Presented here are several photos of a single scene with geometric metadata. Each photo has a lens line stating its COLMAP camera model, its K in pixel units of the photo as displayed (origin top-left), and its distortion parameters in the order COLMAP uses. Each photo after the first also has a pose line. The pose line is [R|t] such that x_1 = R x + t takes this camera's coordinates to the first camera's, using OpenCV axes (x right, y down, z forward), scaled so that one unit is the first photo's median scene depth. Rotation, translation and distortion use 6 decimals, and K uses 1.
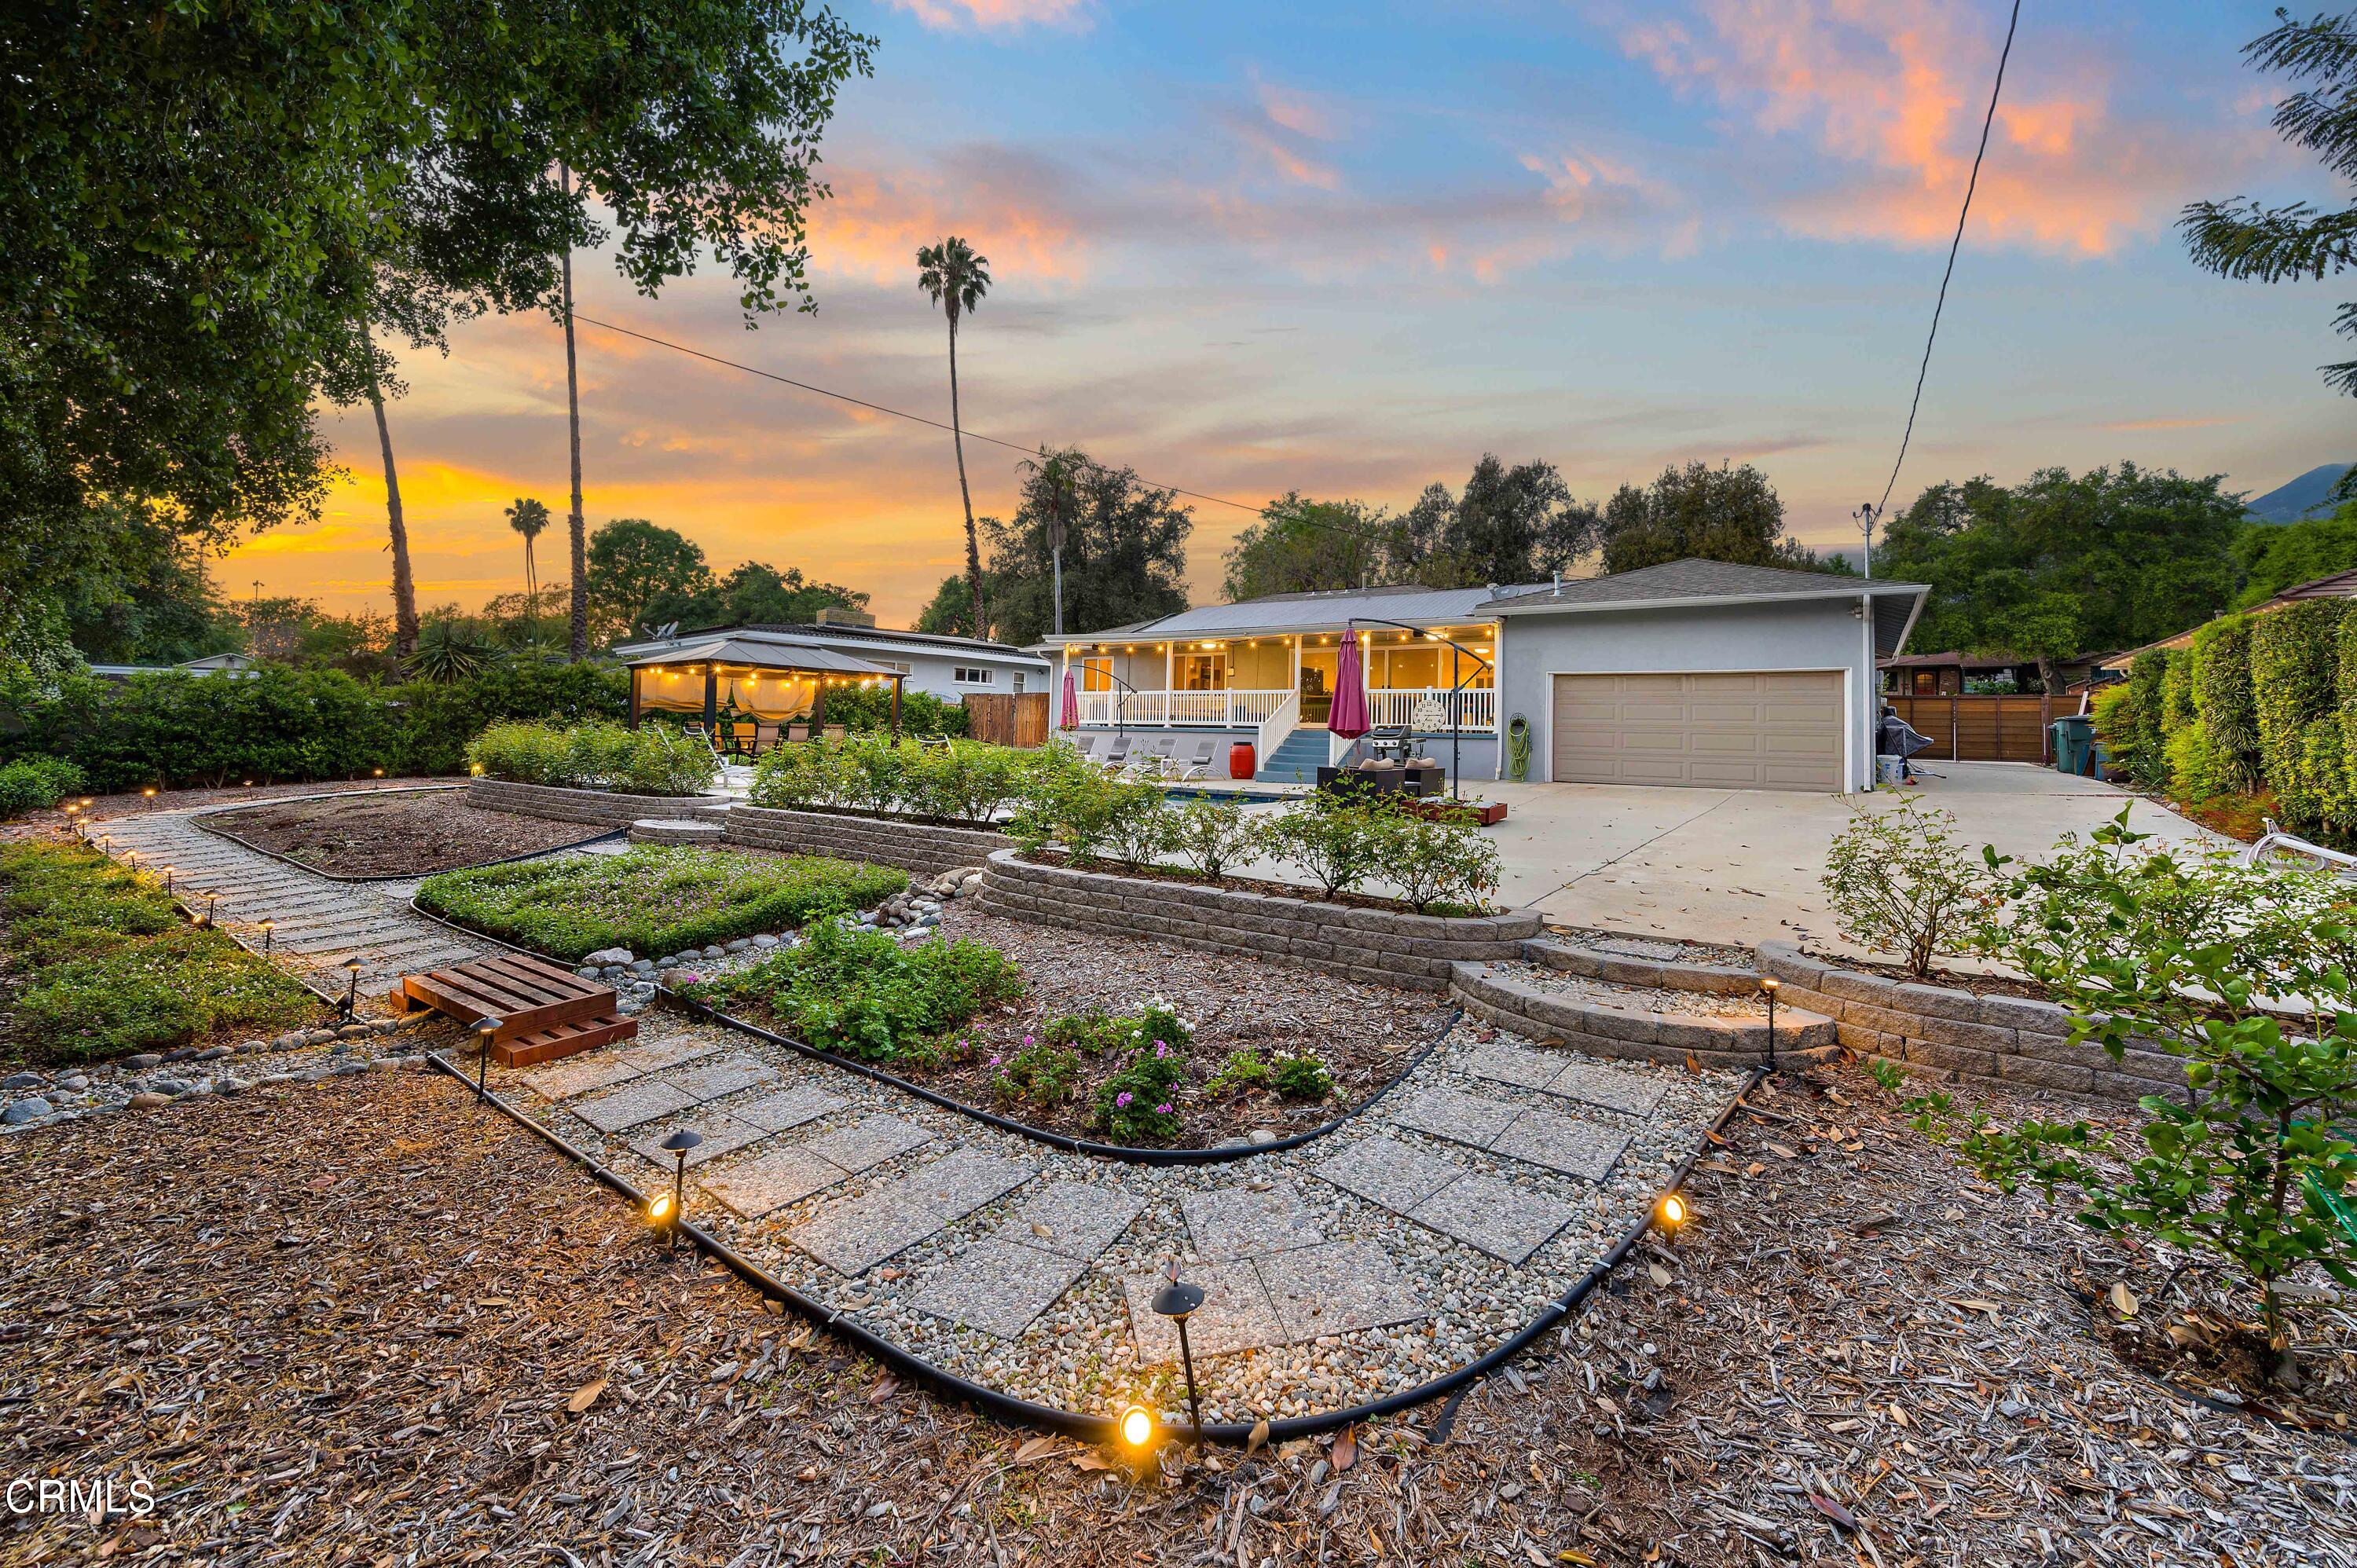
lens RADIAL K [[955.1, 0, 1189.8], [0, 955.1, 697.5], [0, 0, 1]] dist [-0.000501, 0.000045]
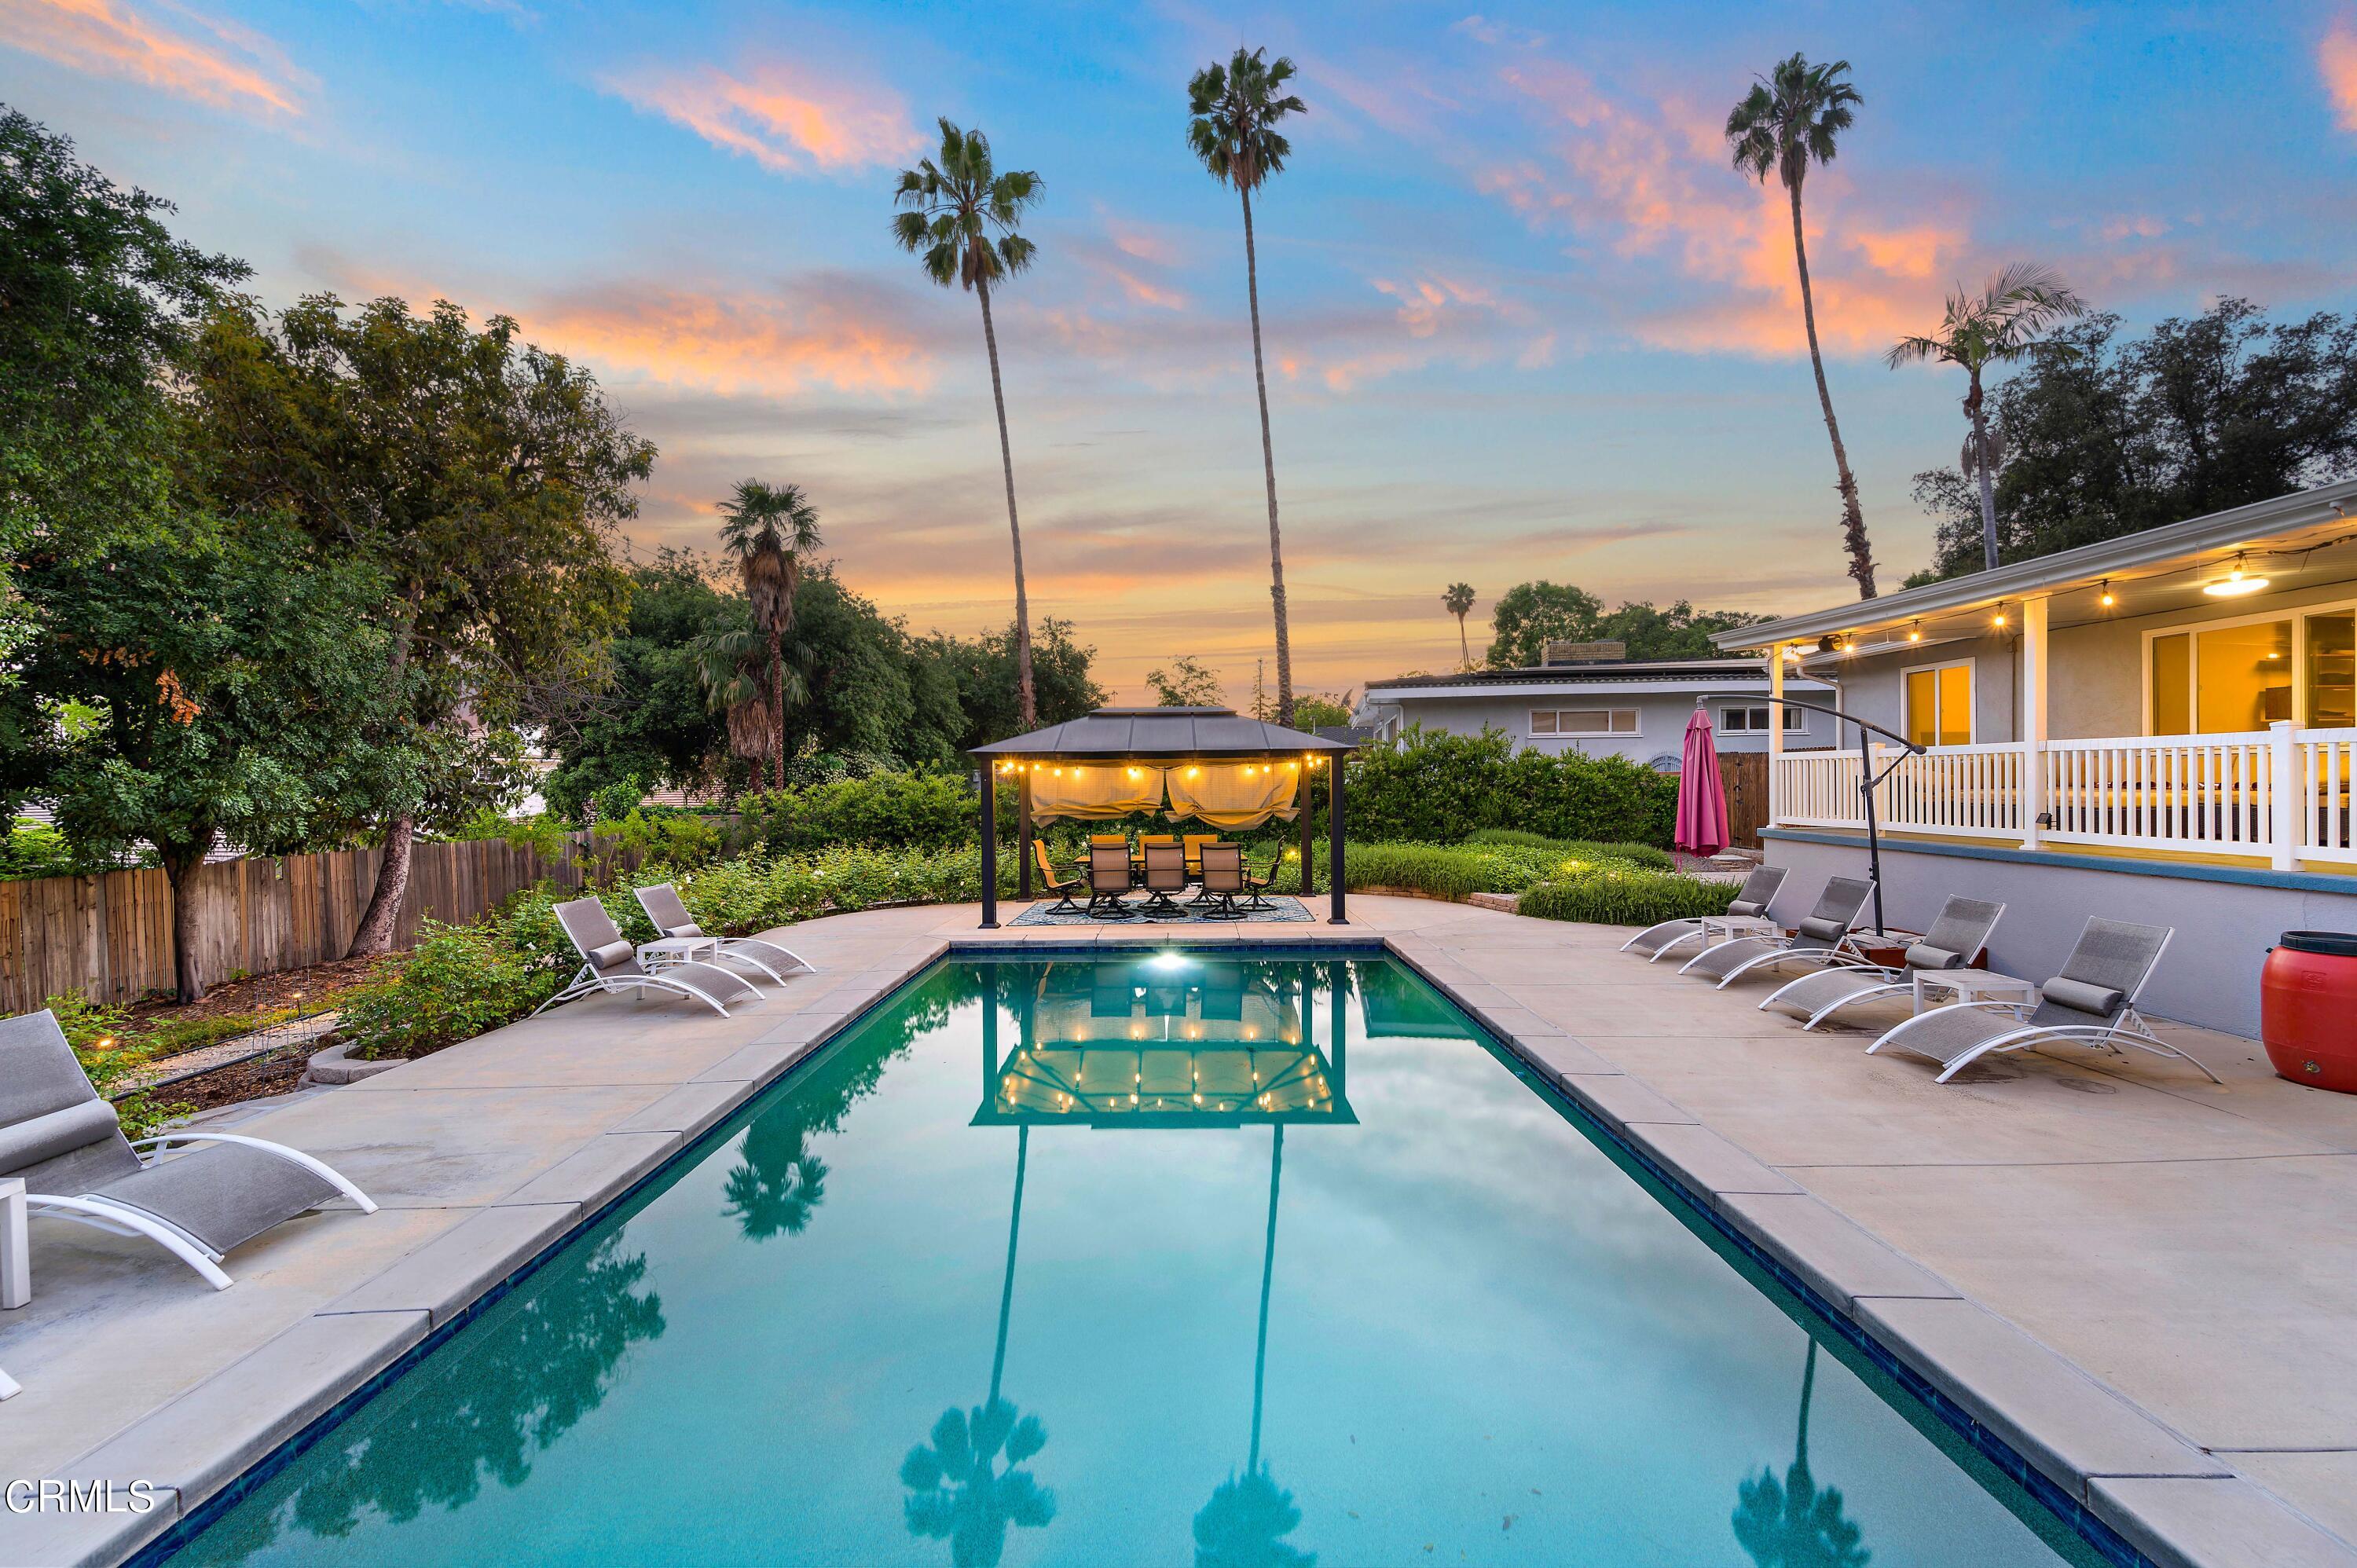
lens RADIAL K [[925.3, 0, 1185.0], [0, 925.3, 782.4], [0, 0, 1]] dist [-0.000854, 0.000349]
pose [[0.564159, -0.028139, -0.825186, 0.035599], [0.060049, 0.998171, 0.007016, -0.005913], [0.823479, -0.053510, 0.564817, 0.253563]]
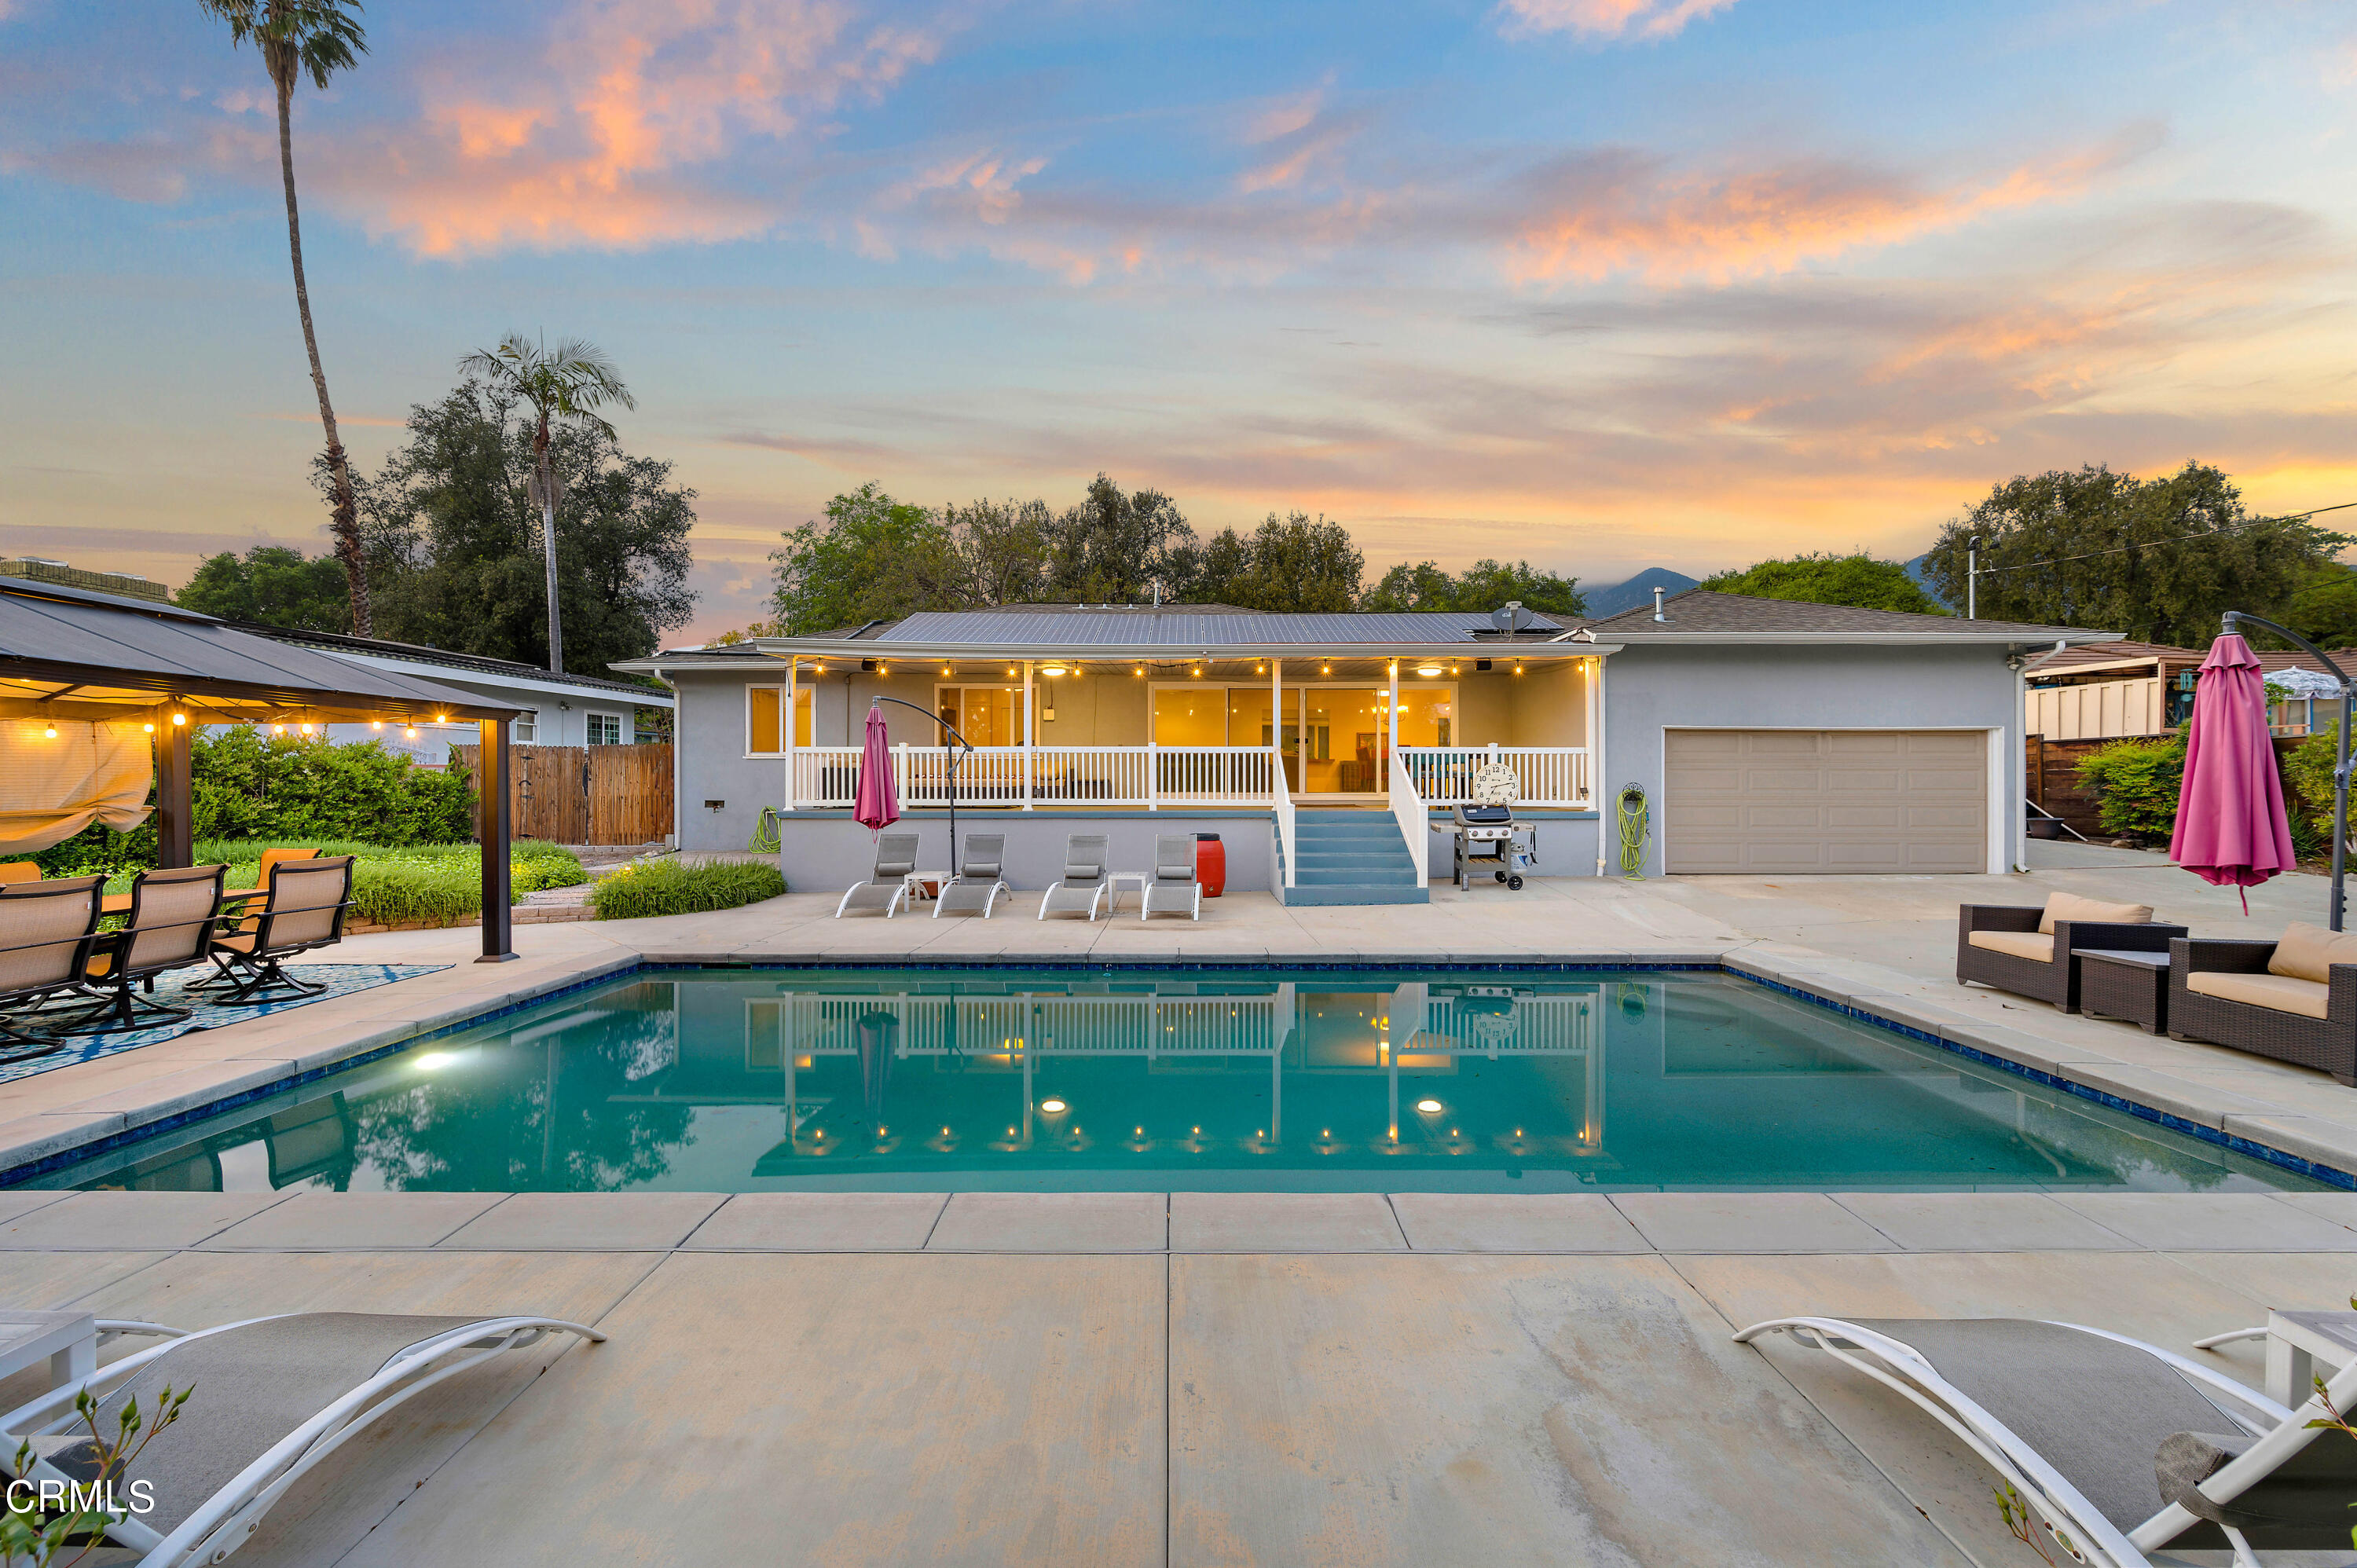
lens RADIAL K [[925.3, 0, 1185.0], [0, 925.3, 782.4], [0, 0, 1]] dist [-0.000854, 0.000349]
pose [[0.832404, -0.024716, 0.553617, -0.114883], [-0.002742, 0.998809, 0.048715, -0.005839], [-0.554162, -0.042068, 0.831345, 0.217595]]
